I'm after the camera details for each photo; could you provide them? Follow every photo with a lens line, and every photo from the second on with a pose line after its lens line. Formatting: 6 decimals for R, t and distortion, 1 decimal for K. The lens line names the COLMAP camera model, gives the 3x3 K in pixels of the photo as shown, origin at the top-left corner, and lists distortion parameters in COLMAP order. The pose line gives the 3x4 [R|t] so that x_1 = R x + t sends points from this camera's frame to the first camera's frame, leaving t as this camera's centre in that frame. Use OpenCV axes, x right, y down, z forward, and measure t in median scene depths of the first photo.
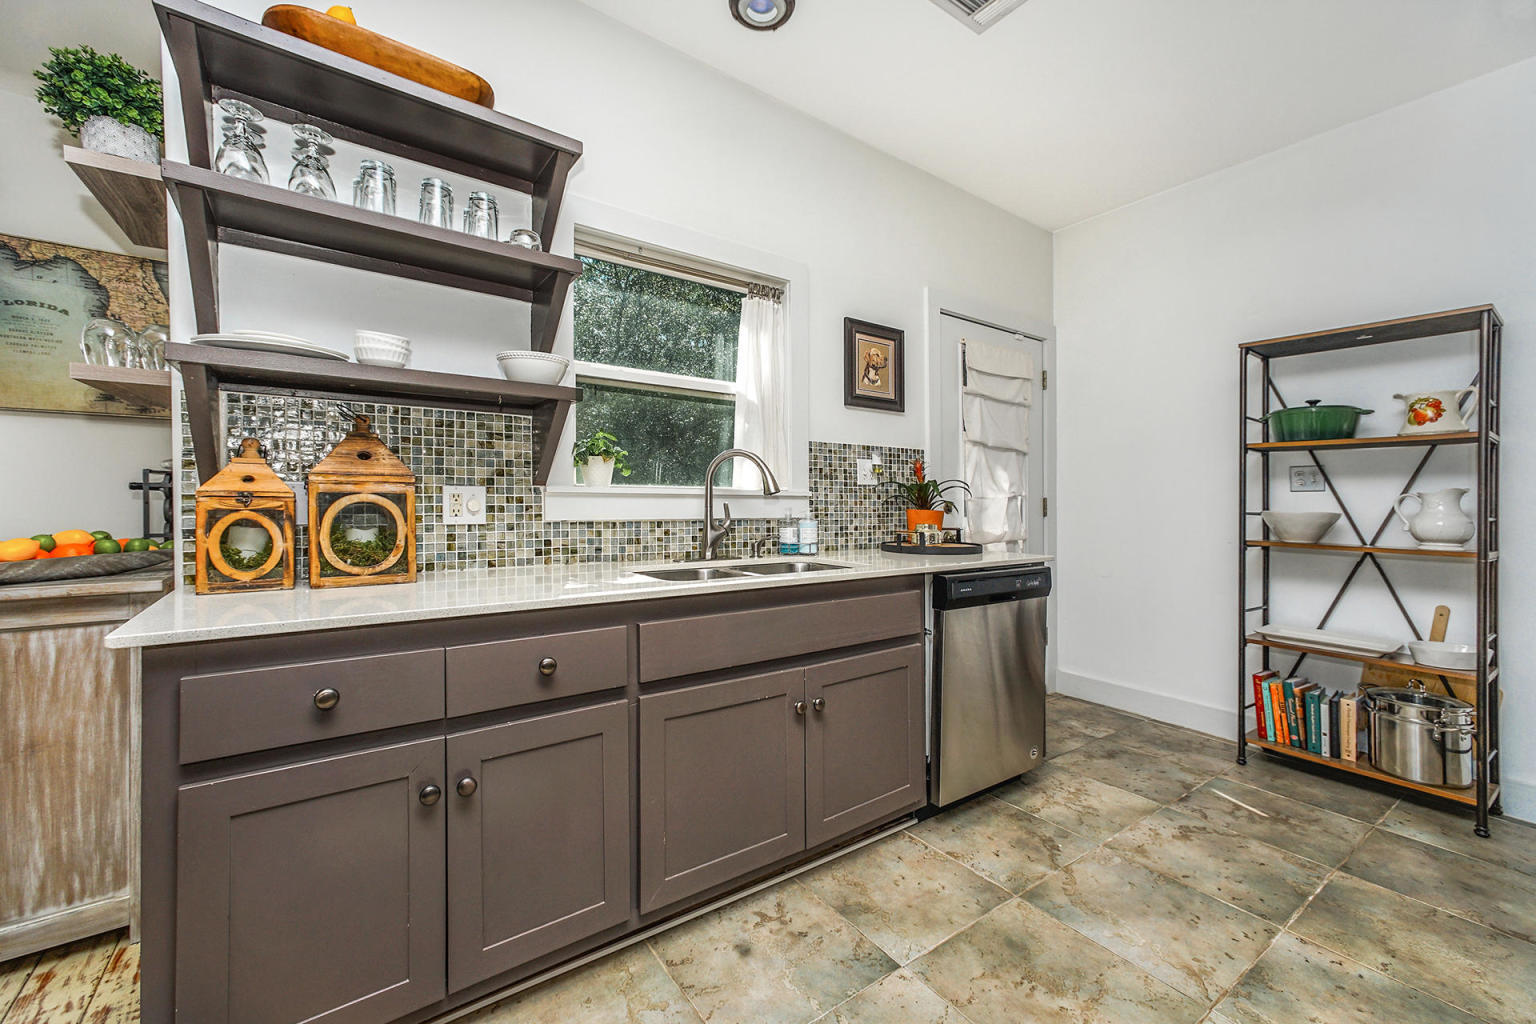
lens RADIAL K [[615.2, 0, 753.0], [0, 615.2, 510.3], [0, 0, 1]] dist [0.006898, 0.004698]
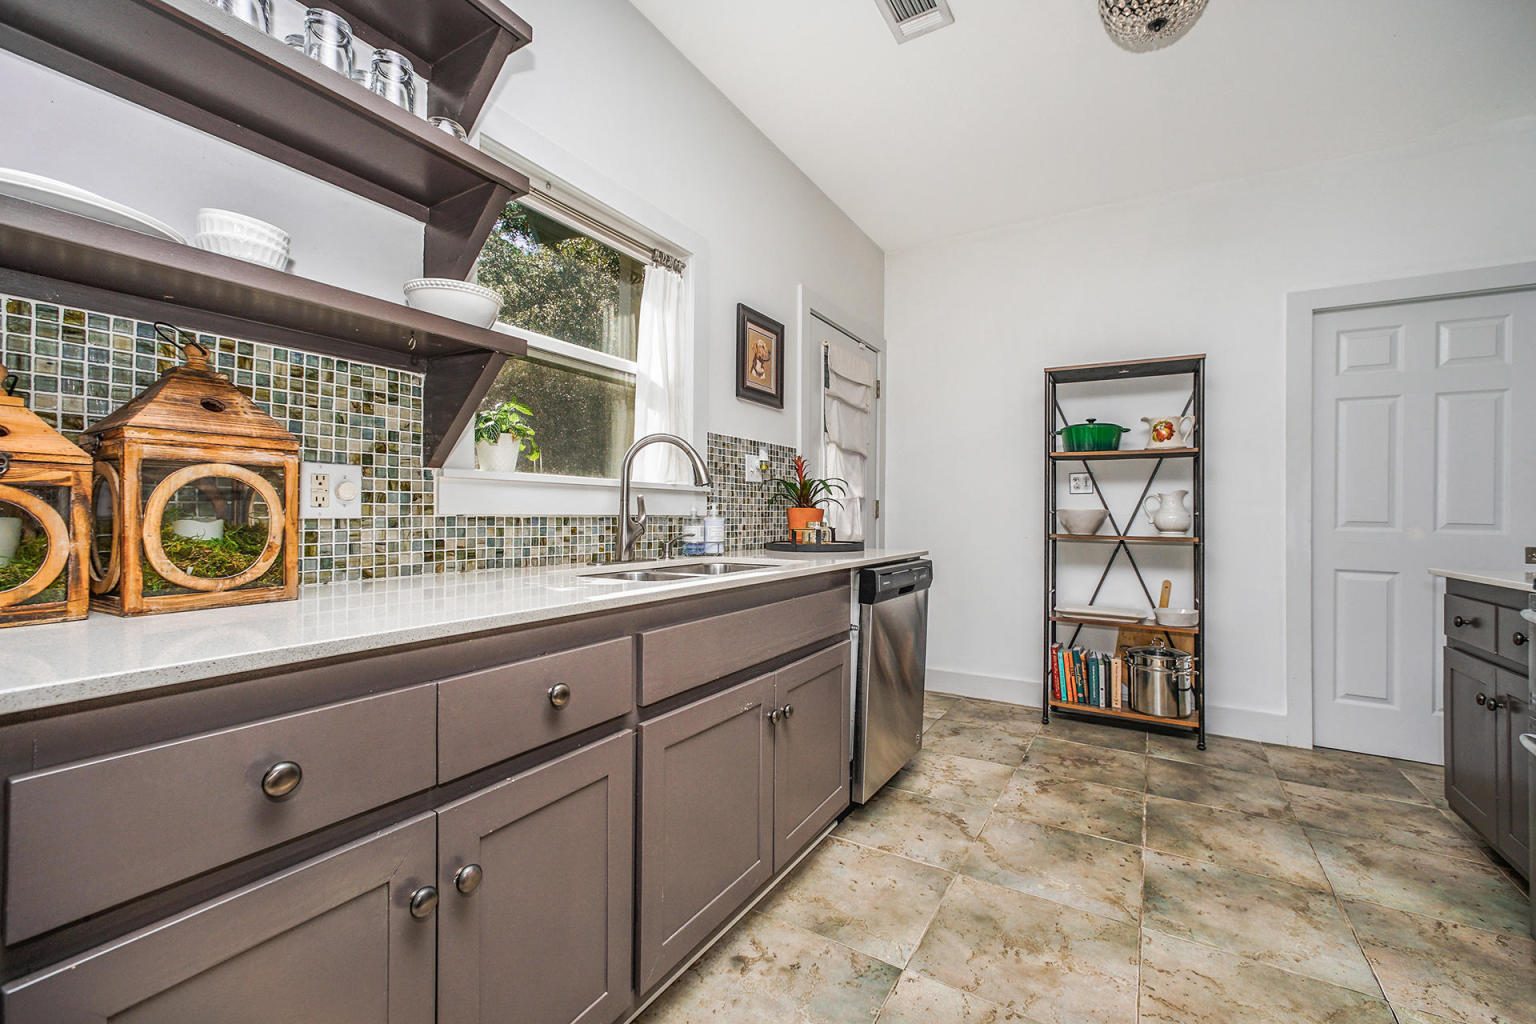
lens RADIAL K [[642.1, 0, 774.2], [0, 642.1, 511.2], [0, 0, 1]] dist [0.009680, 0.000257]
pose [[0.917659, -0.002094, 0.397363, -0.248762], [0.008290, 0.999869, -0.013874, 0.024597], [-0.397282, 0.016026, 0.917557, 0.103855]]
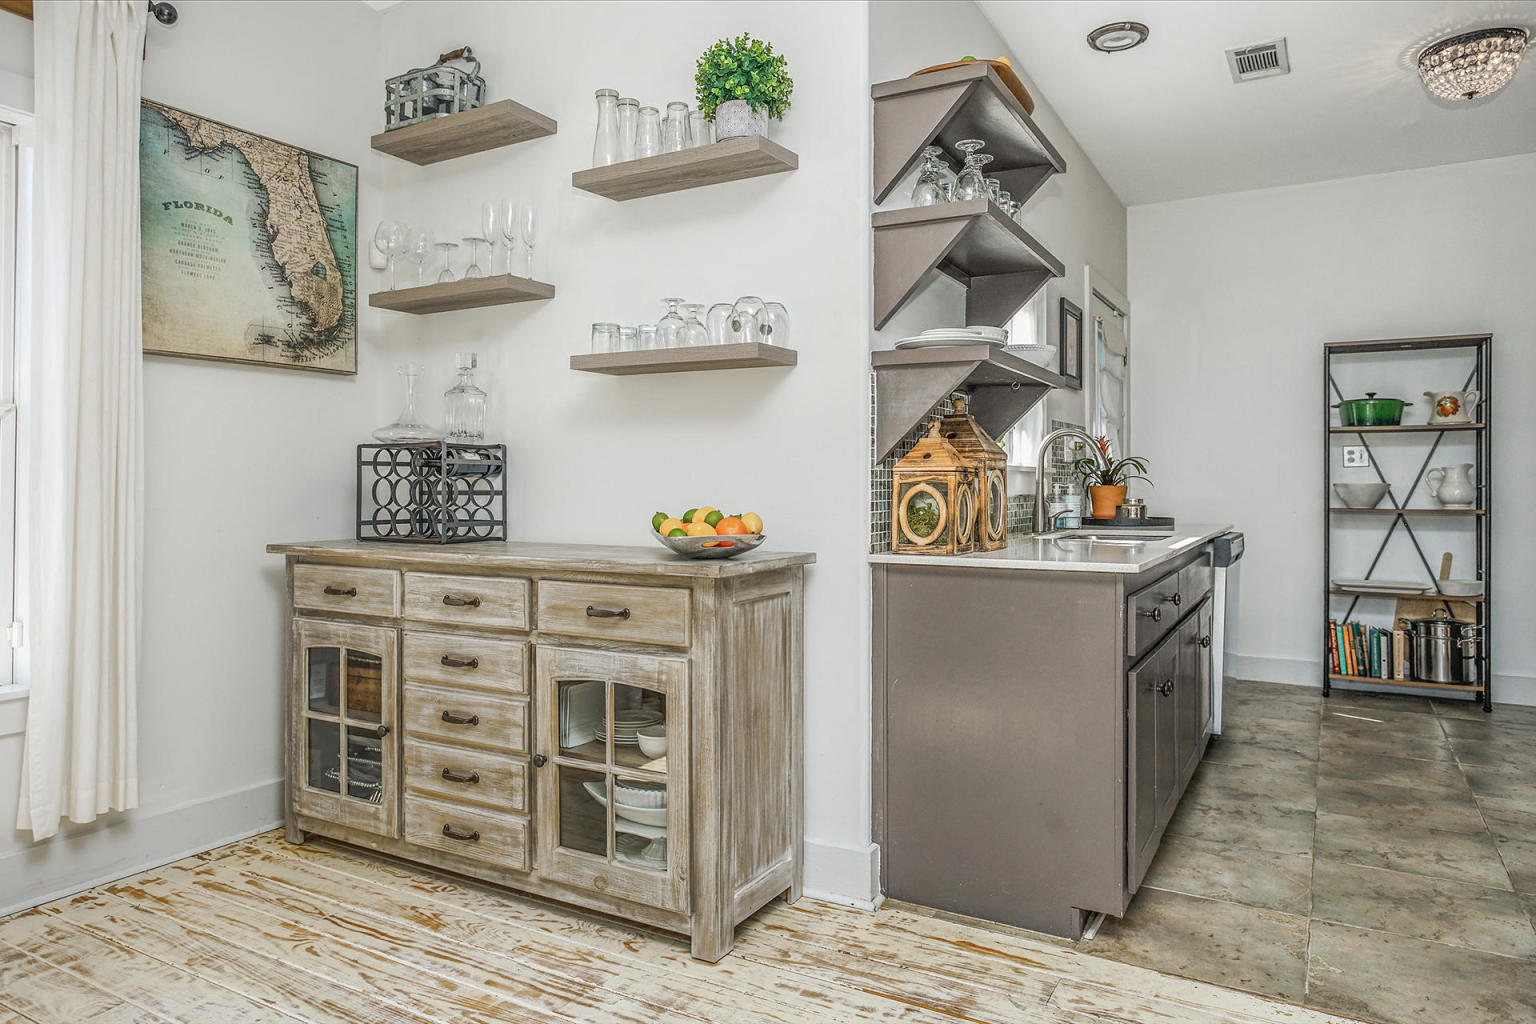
lens RADIAL K [[959.1, 0, 792.6], [0, 959.1, 491.6], [0, 0, 1]] dist [0.009243, 0.004389]
pose [[0.908116, -0.013116, 0.418512, -1.282755], [0.016718, 0.999848, -0.004941, 0.013494], [-0.418384, 0.011484, 0.908198, -0.349864]]
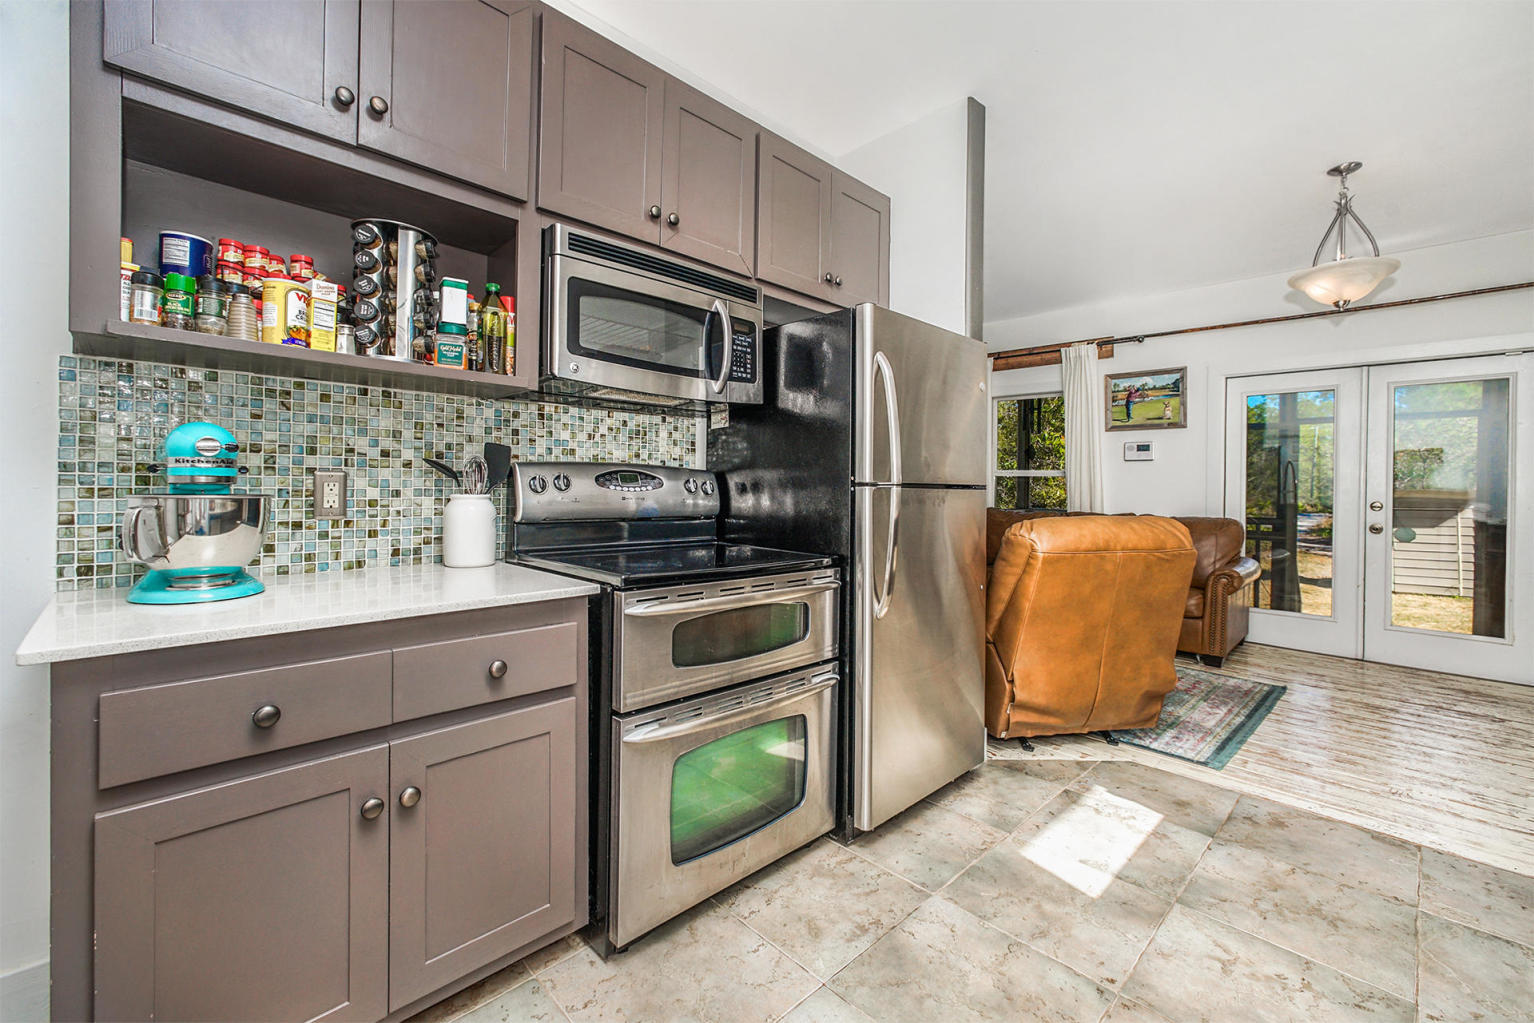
lens RADIAL K [[614.4, 0, 795.2], [0, 614.4, 486.2], [0, 0, 1]] dist [0.006898, 0.004698]
pose [[-0.988629, -0.030954, -0.147156, 0.876436], [-0.033600, 0.999315, 0.015529, -0.027452], [0.146575, 0.020297, -0.988991, 1.255223]]
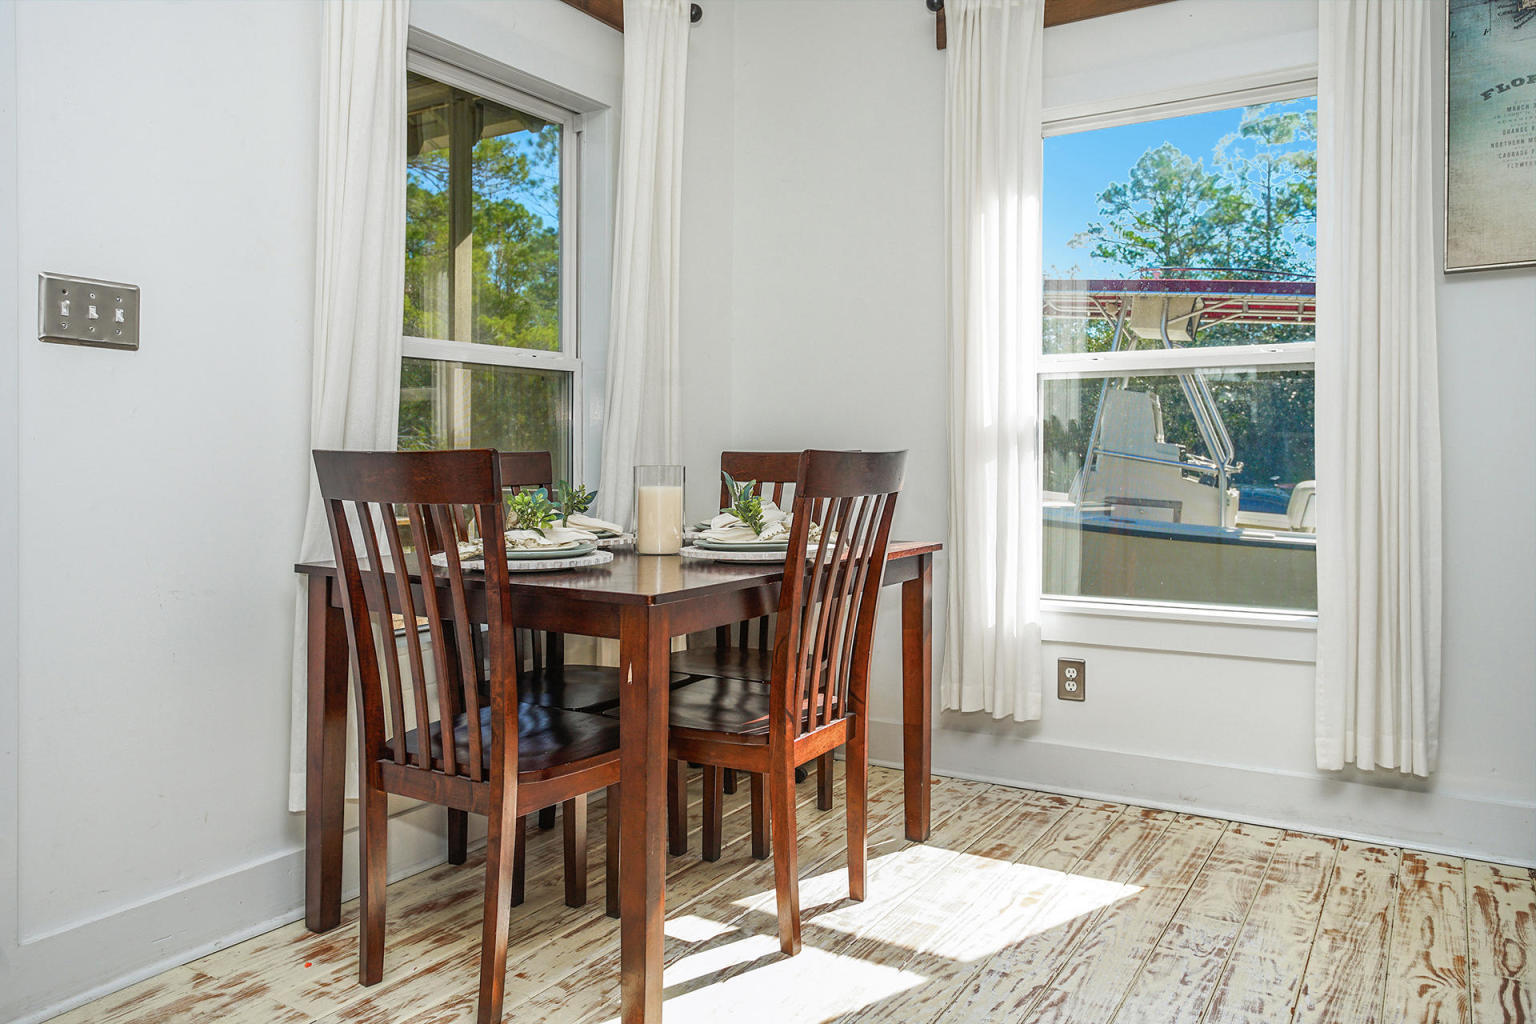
lens RADIAL K [[1094.8, 0, 758.4], [0, 1094.8, 466.8], [0, 0, 1]] dist [-0.008389, 0.009285]
pose [[0.405780, -0.005778, -0.913953, -0.667561], [-0.007296, 0.999928, -0.009561, 0.057841], [0.913942, 0.010547, 0.405708, -0.089419]]
